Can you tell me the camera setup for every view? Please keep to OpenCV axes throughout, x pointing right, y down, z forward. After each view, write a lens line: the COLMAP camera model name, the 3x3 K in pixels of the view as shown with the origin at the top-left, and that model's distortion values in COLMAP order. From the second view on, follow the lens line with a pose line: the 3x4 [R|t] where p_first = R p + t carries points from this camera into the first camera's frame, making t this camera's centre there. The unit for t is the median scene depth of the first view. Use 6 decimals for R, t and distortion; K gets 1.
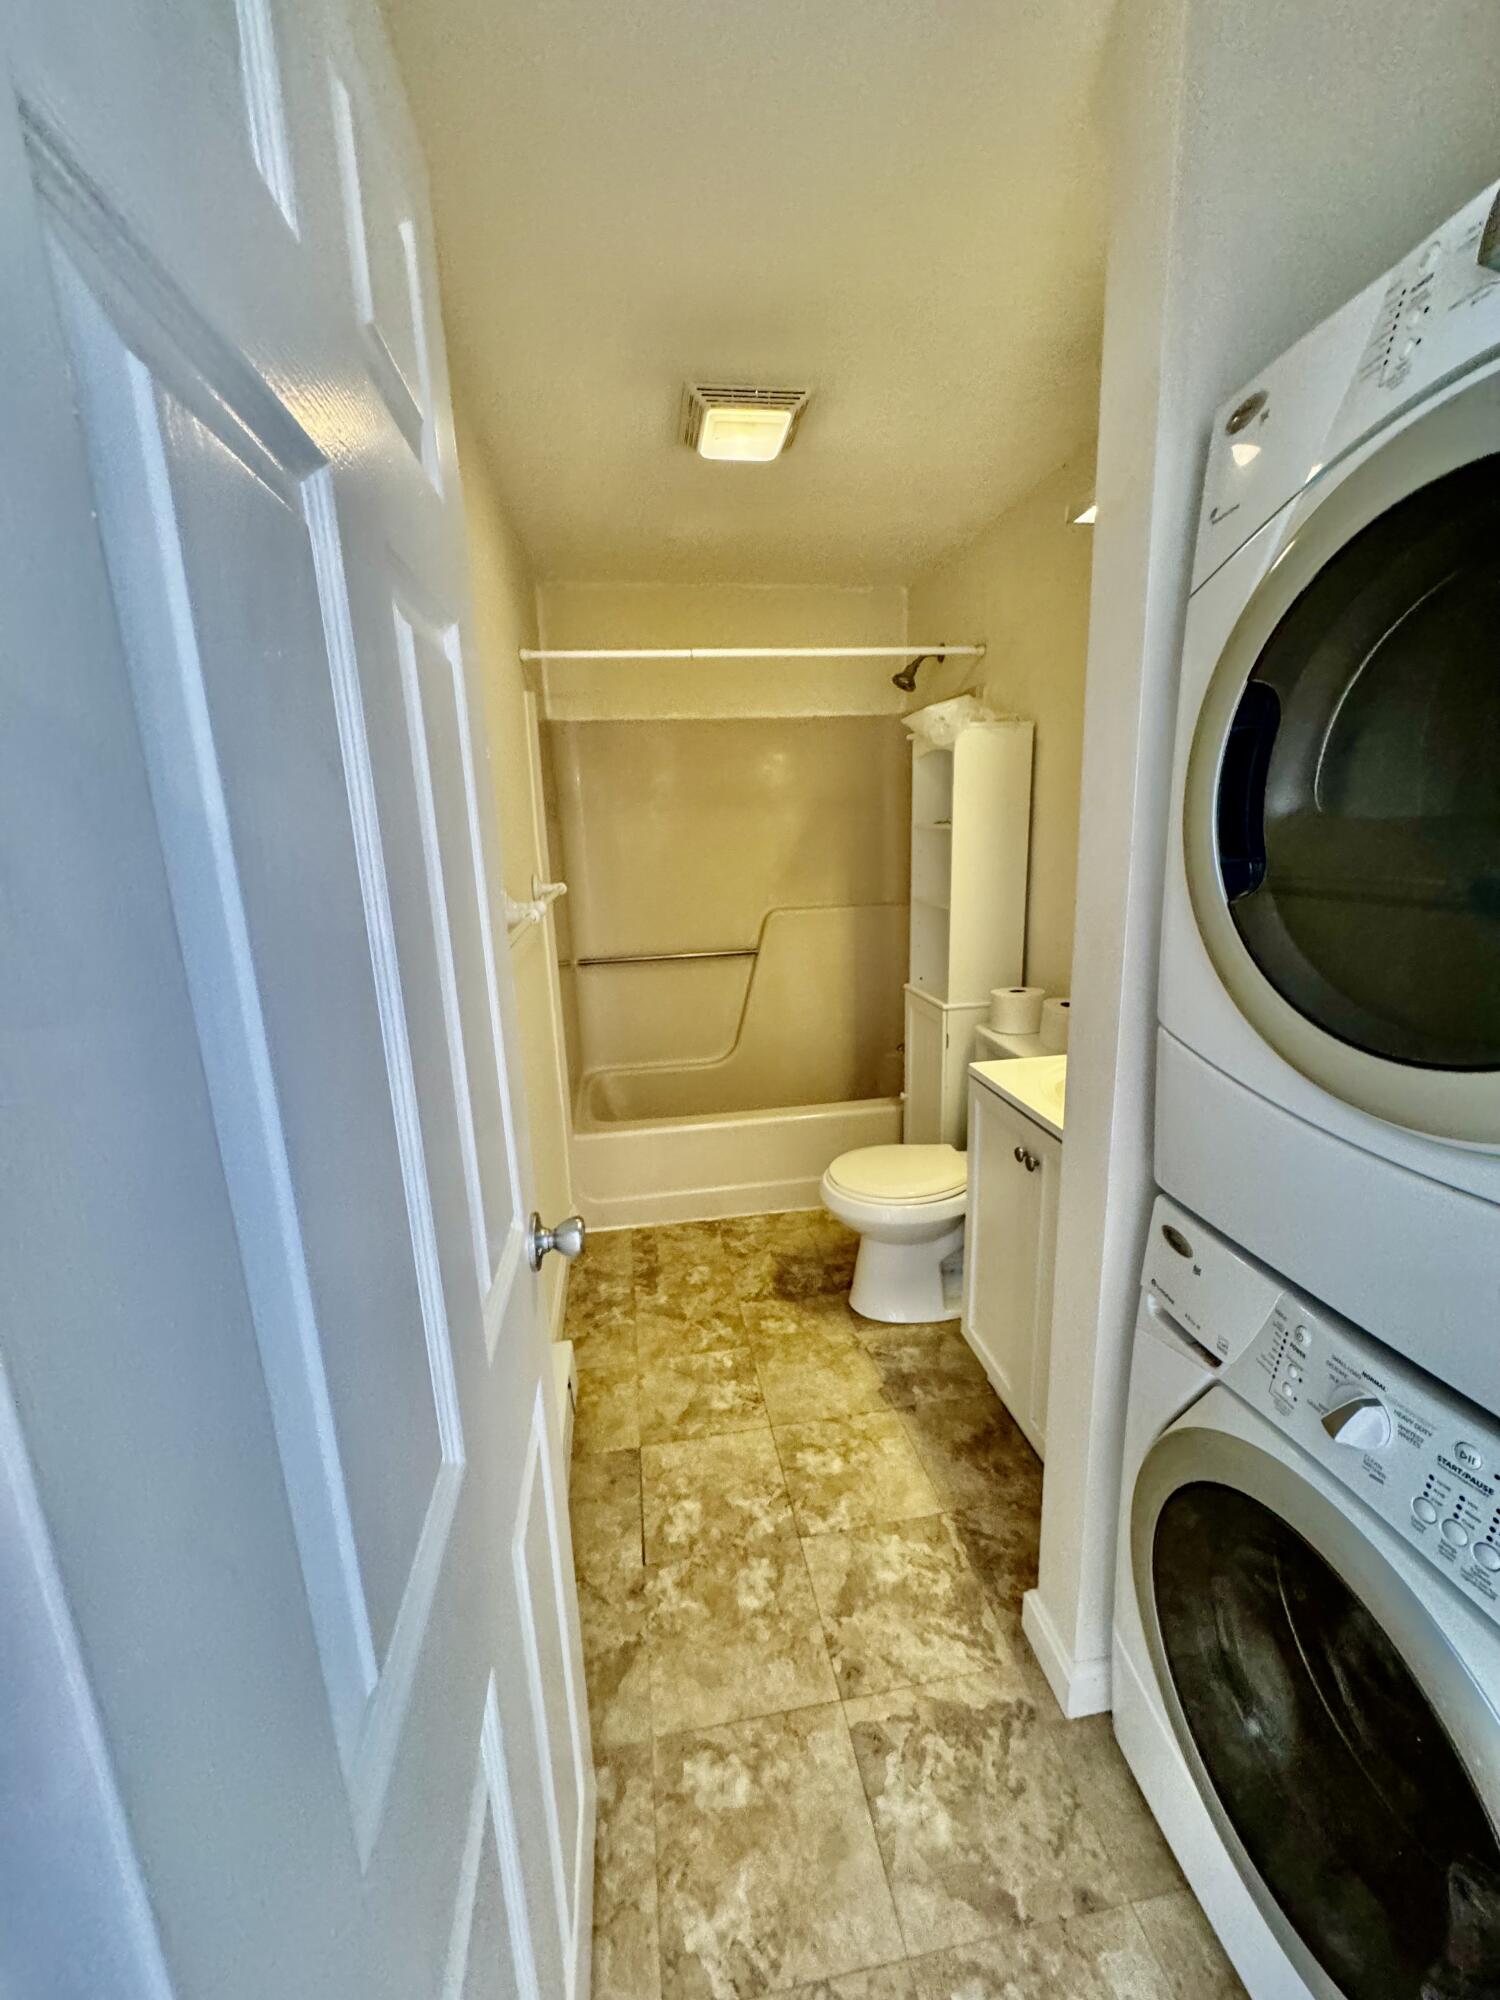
lens RADIAL K [[793.8, 0, 753.3], [0, 793.8, 996.7], [0, 0, 1]] dist [0.003677, 0.000428]
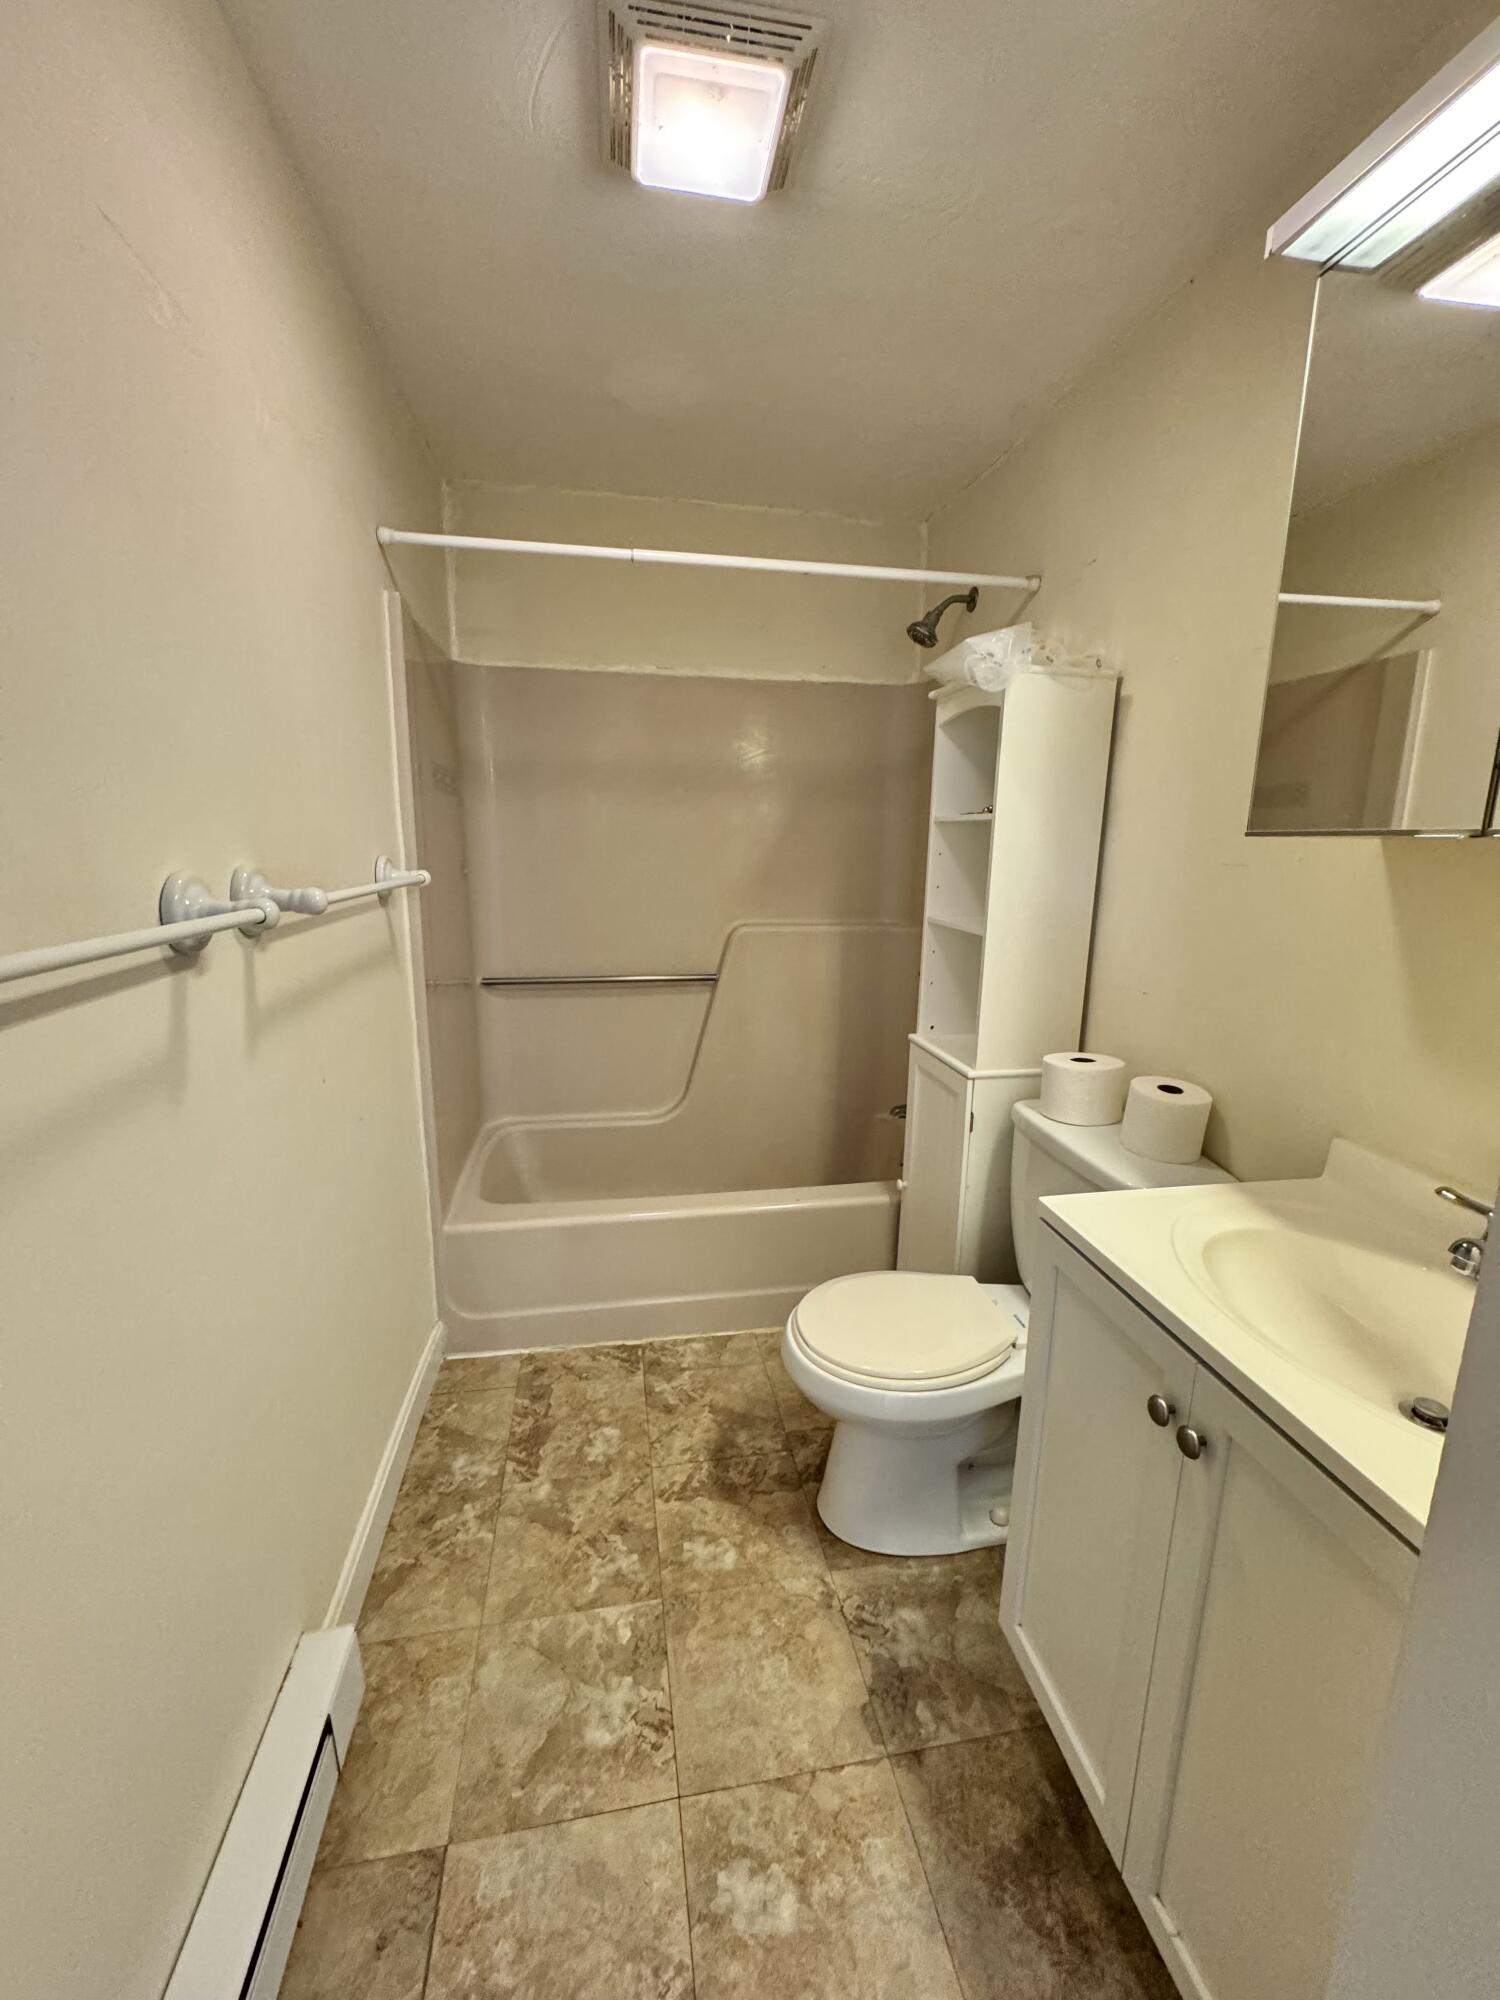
lens RADIAL K [[793.8, 0, 745.7], [0, 793.8, 1004.0], [0, 0, 1]] dist [0.003677, 0.000428]
pose [[0.998841, 0.043800, 0.019947, 0.027635], [-0.043571, 0.998981, -0.011778, -0.034164], [-0.020443, 0.010895, 0.999732, 0.325511]]
